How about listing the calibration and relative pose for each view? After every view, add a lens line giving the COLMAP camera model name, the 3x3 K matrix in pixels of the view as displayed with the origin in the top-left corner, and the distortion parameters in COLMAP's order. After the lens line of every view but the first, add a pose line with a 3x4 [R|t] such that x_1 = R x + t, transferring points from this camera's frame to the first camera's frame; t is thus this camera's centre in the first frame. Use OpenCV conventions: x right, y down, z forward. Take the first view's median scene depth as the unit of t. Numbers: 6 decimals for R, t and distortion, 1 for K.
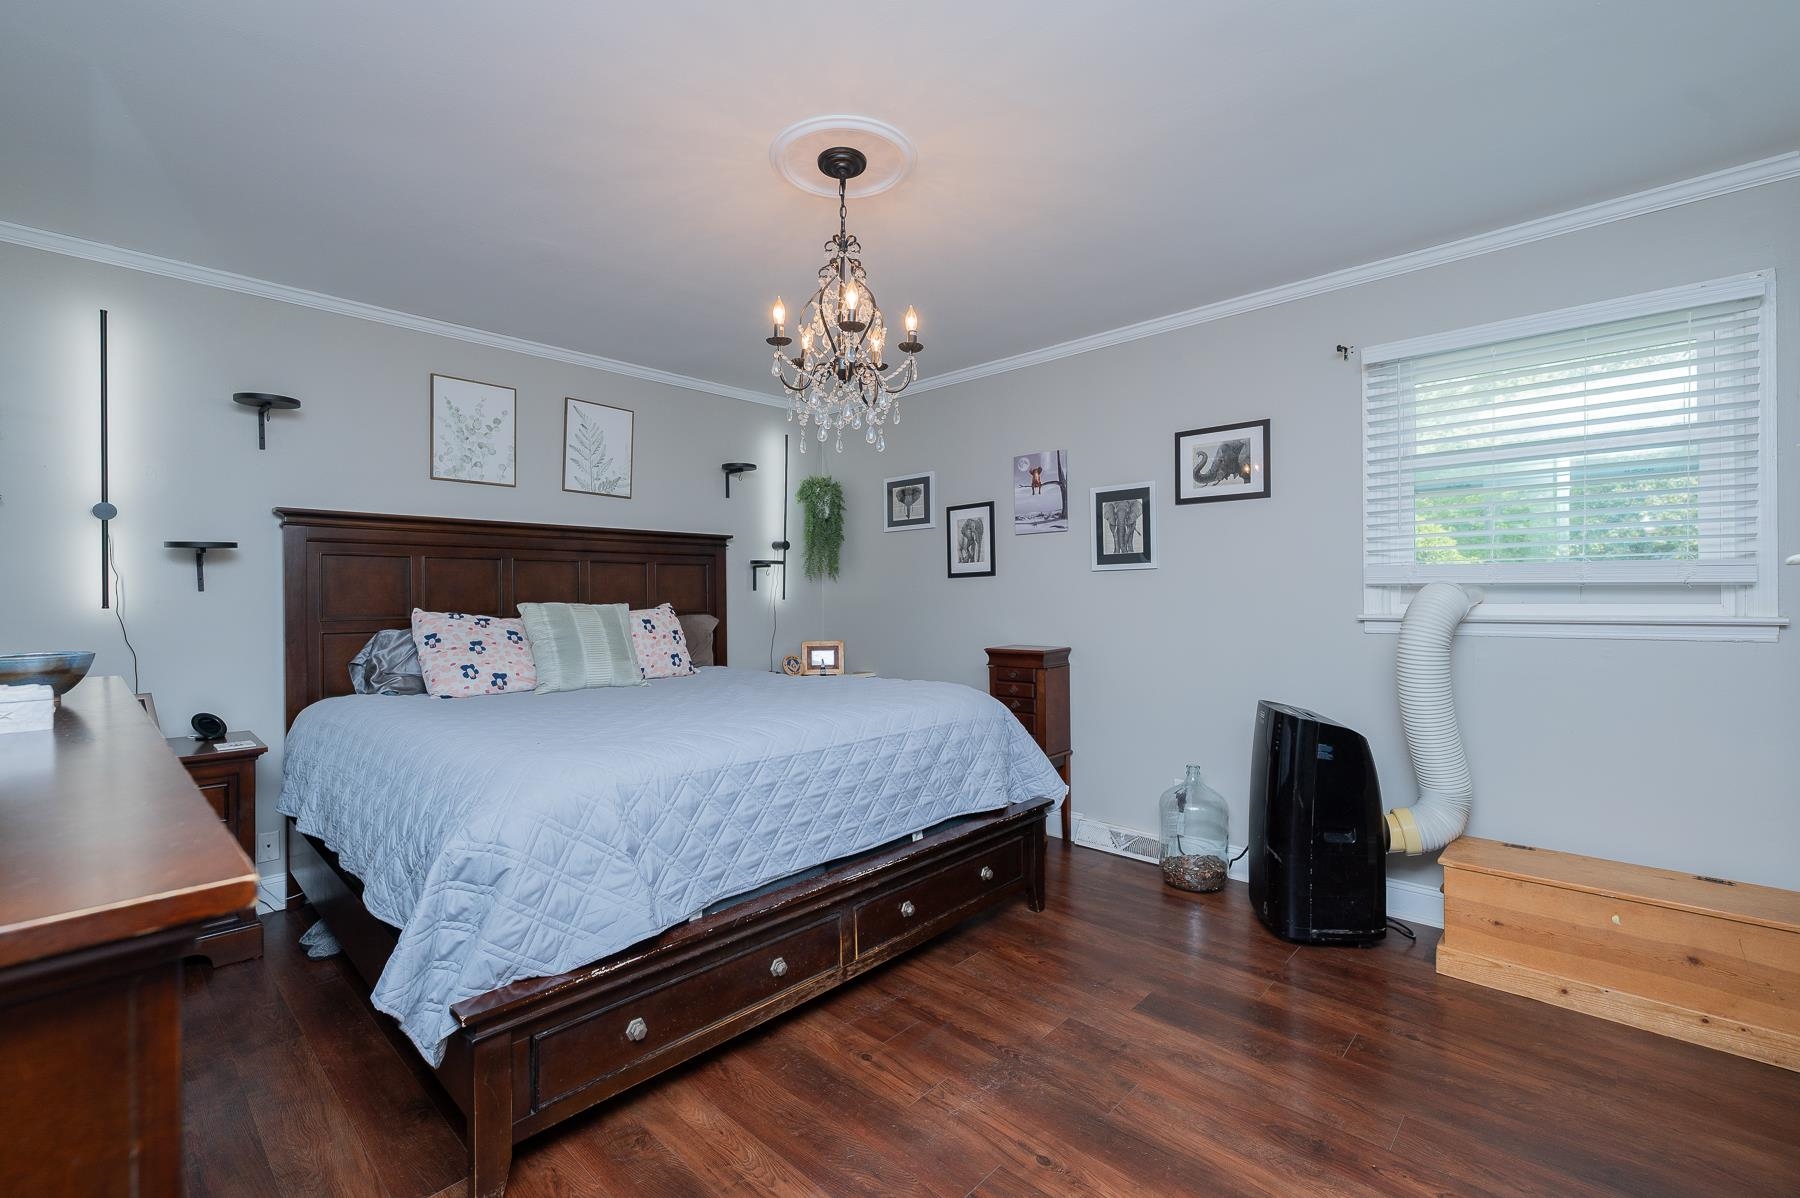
lens RADIAL K [[748.2, 0, 911.6], [0, 748.2, 588.3], [0, 0, 1]] dist [-0.000138, 0.000353]
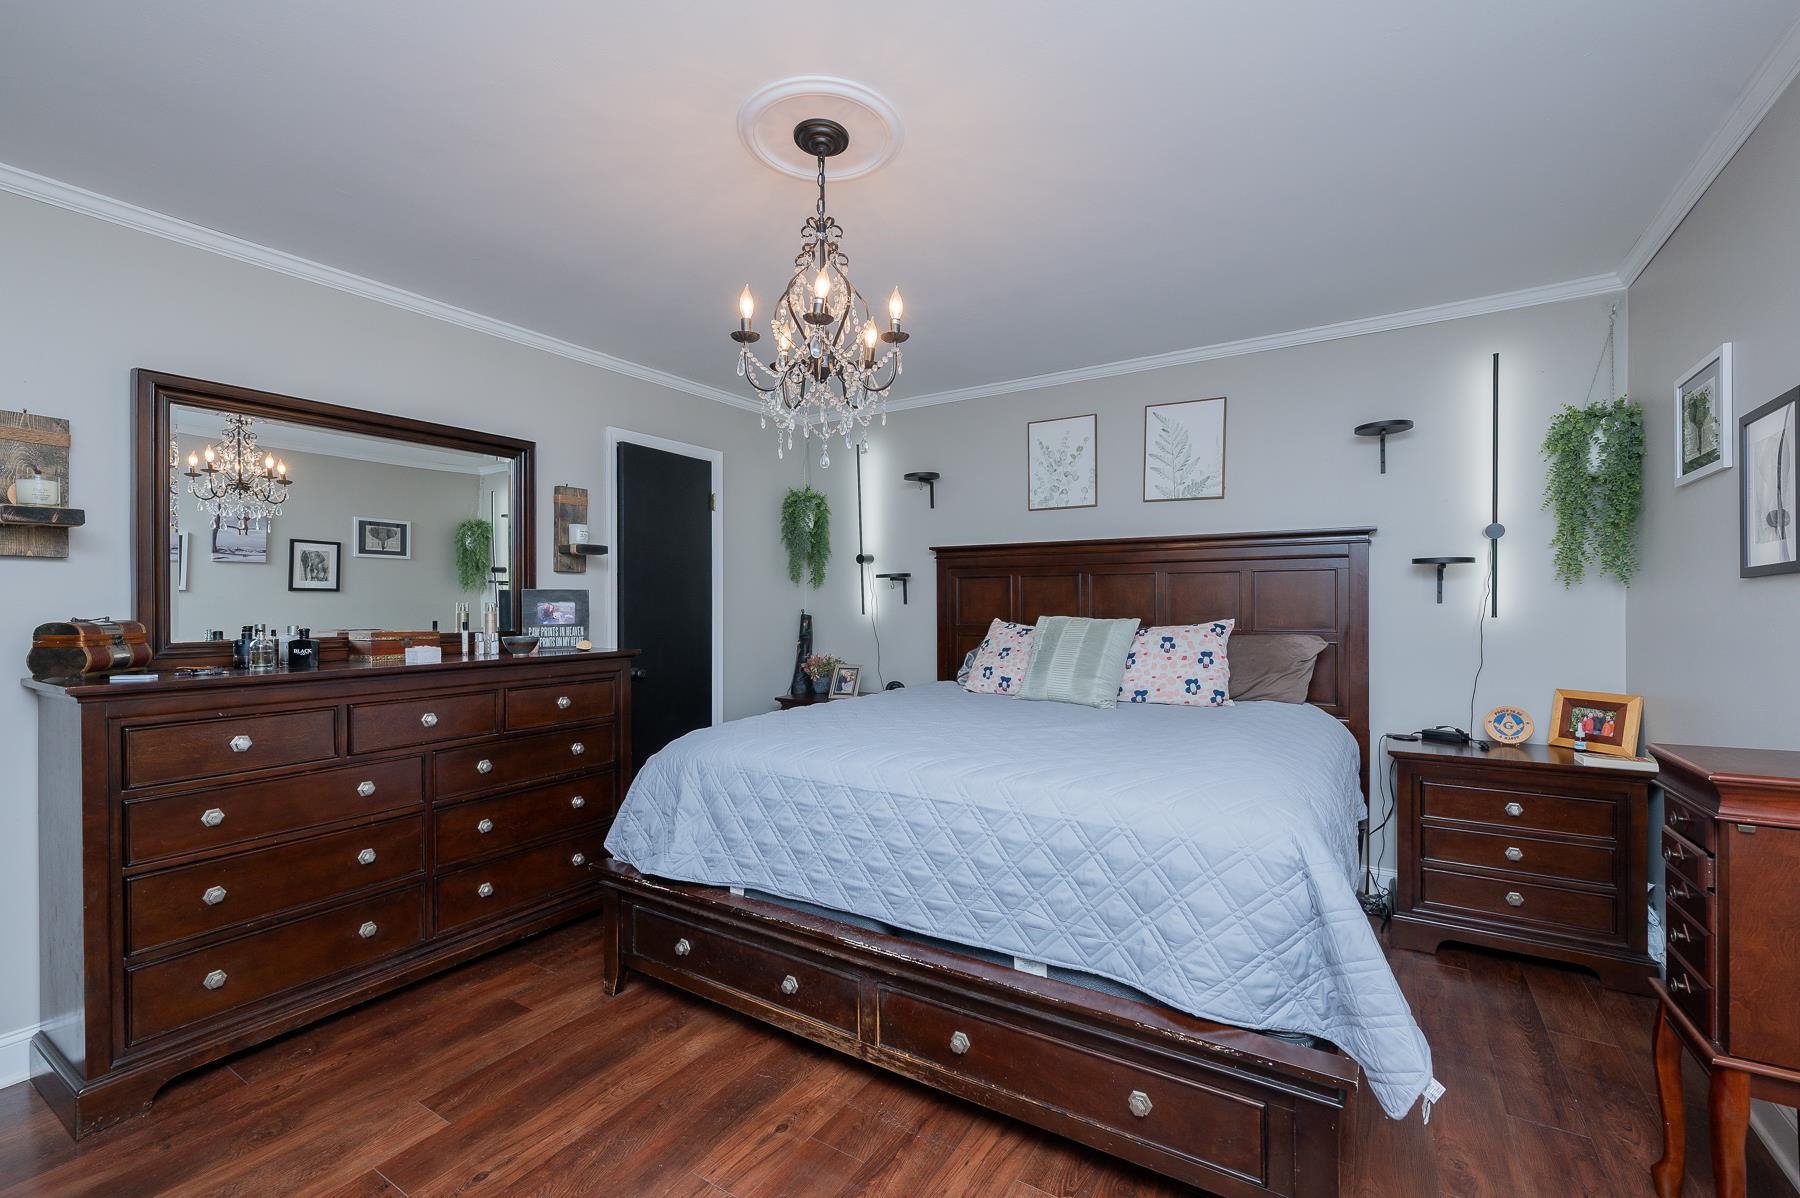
lens RADIAL K [[748.2, 0, 914.2], [0, 748.2, 610.2], [0, 0, 1]] dist [-0.000138, 0.000353]
pose [[0.207874, 0.012613, -0.978074, 0.553084], [0.007672, 0.999865, 0.014524, -0.006820], [0.978126, -0.010523, 0.207749, 0.636139]]
